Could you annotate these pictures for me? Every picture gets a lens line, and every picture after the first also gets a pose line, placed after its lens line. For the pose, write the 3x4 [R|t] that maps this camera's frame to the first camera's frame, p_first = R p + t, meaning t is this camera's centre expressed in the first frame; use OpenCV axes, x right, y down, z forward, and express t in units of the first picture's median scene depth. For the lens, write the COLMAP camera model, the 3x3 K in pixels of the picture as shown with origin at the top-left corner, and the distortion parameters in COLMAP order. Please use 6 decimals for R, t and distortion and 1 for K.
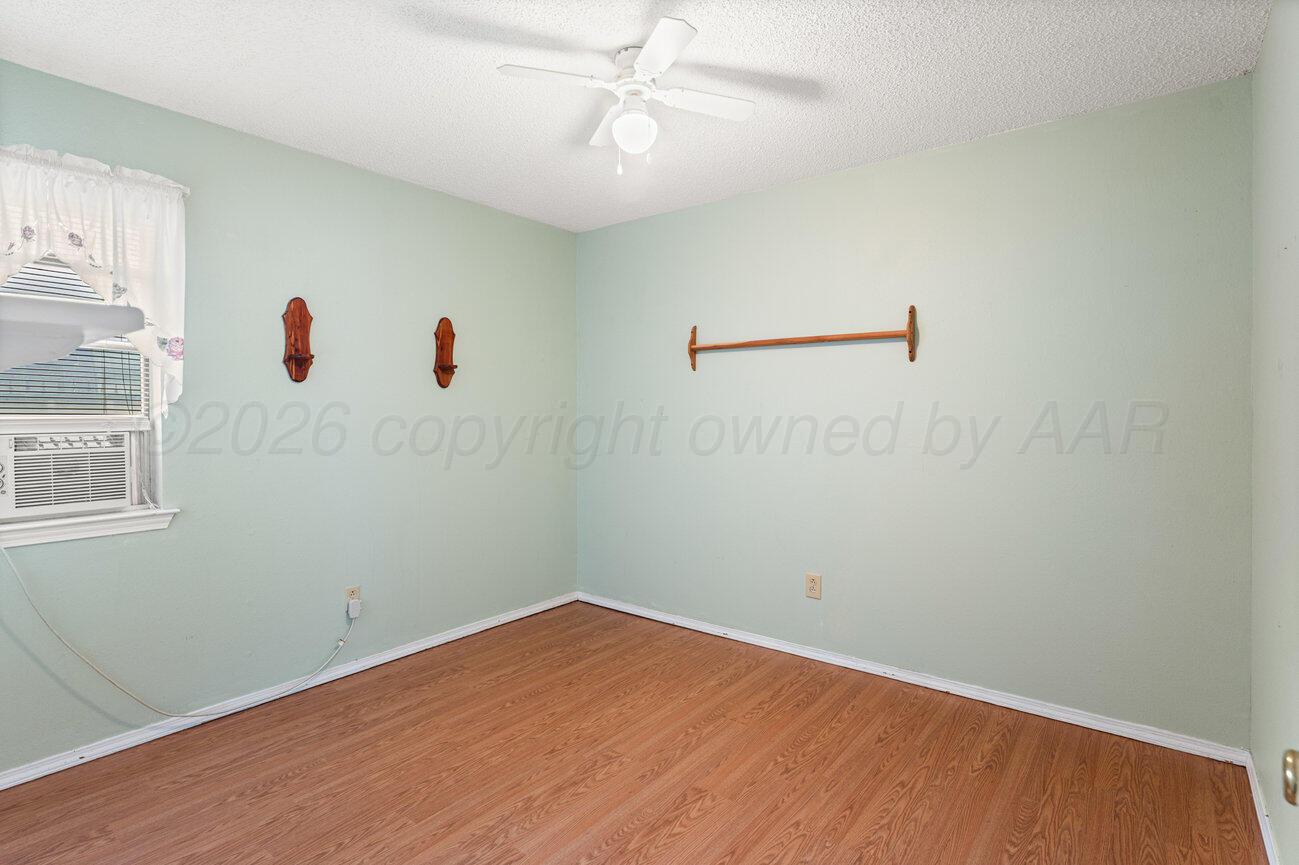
lens RADIAL K [[638.0, 0, 648.3], [0, 638.0, 462.8], [0, 0, 1]] dist [-0.001765, 0.000090]
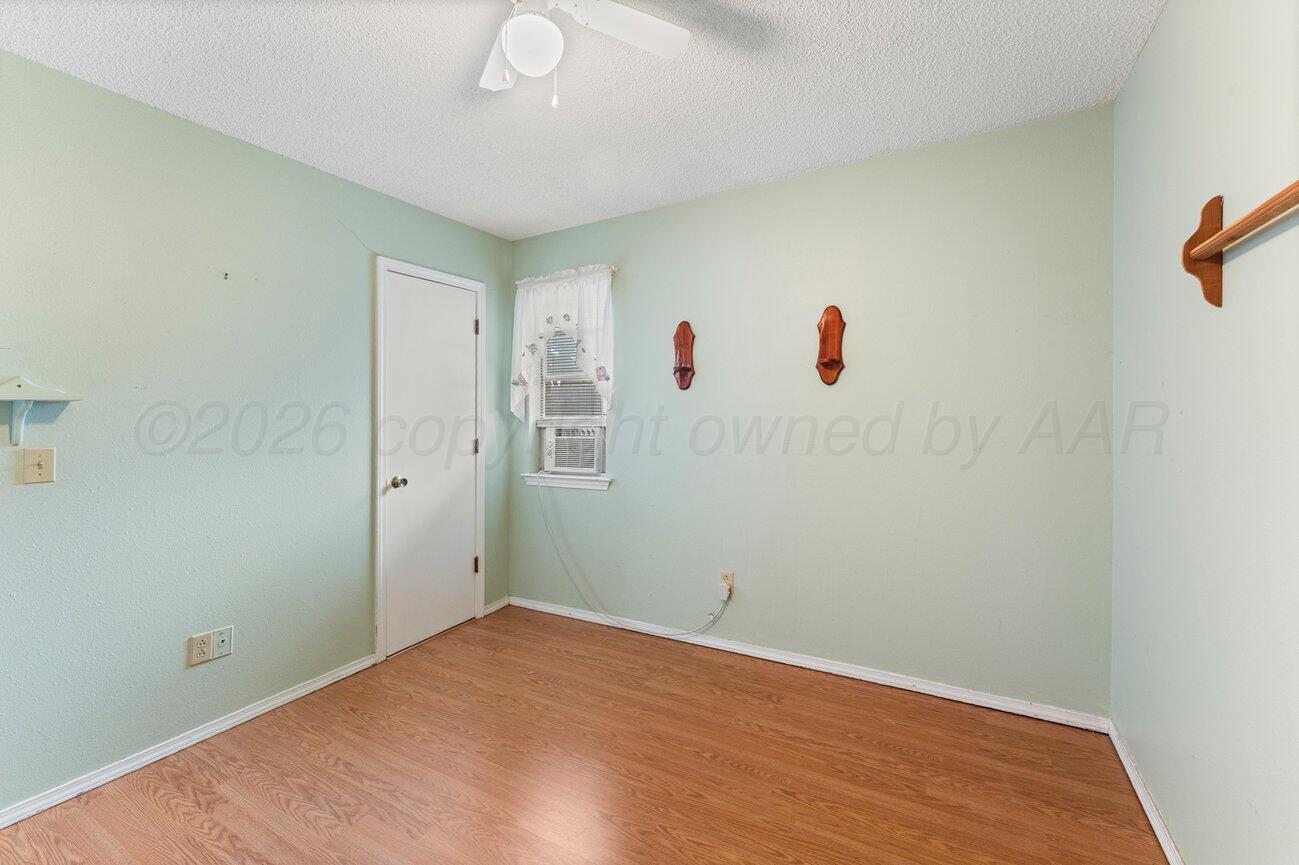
lens RADIAL K [[536.6, 0, 645.5], [0, 536.6, 428.0], [0, 0, 1]] dist [0.000695, -0.000564]
pose [[0.151299, 0.027375, -0.988109, 0.463894], [-0.065318, 0.997709, 0.017640, -0.066100], [0.986328, 0.061872, 0.152740, 0.770382]]
